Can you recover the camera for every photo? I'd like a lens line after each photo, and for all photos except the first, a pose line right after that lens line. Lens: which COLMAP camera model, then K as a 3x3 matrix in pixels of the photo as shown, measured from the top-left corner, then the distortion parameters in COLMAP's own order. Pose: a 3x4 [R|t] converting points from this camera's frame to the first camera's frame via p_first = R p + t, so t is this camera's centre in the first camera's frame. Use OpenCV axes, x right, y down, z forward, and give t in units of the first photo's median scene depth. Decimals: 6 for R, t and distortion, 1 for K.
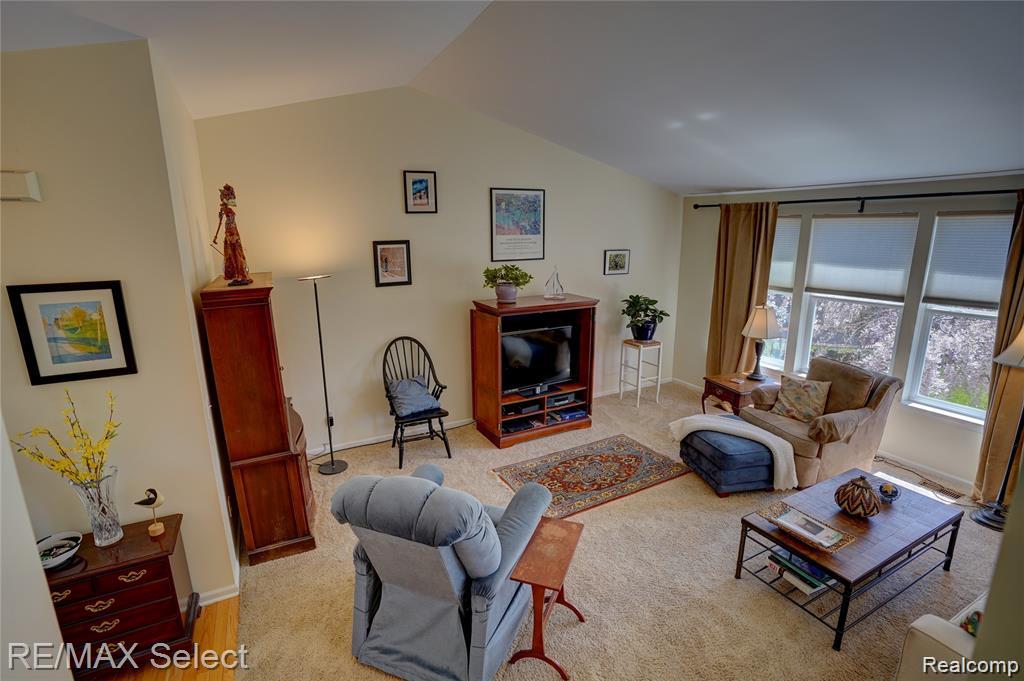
lens RADIAL K [[478.0, 0, 512.0], [0, 478.0, 340.5], [0, 0, 1]] dist [-0.081324, 0.036009]
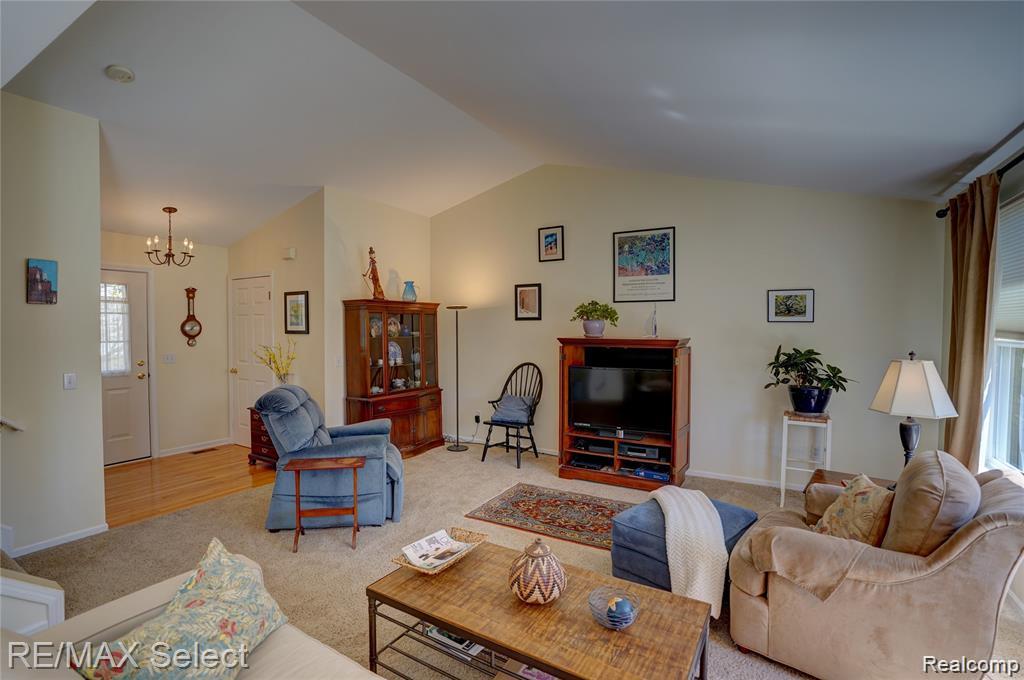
lens RADIAL K [[478.0, 0, 512.0], [0, 478.0, 340.0], [0, 0, 1]] dist [-0.081324, 0.036009]
pose [[0.524387, 0.029811, -0.850958, 0.774600], [-0.199407, 0.975895, -0.088693, 0.051646], [0.827801, 0.216196, 0.517691, 0.332607]]
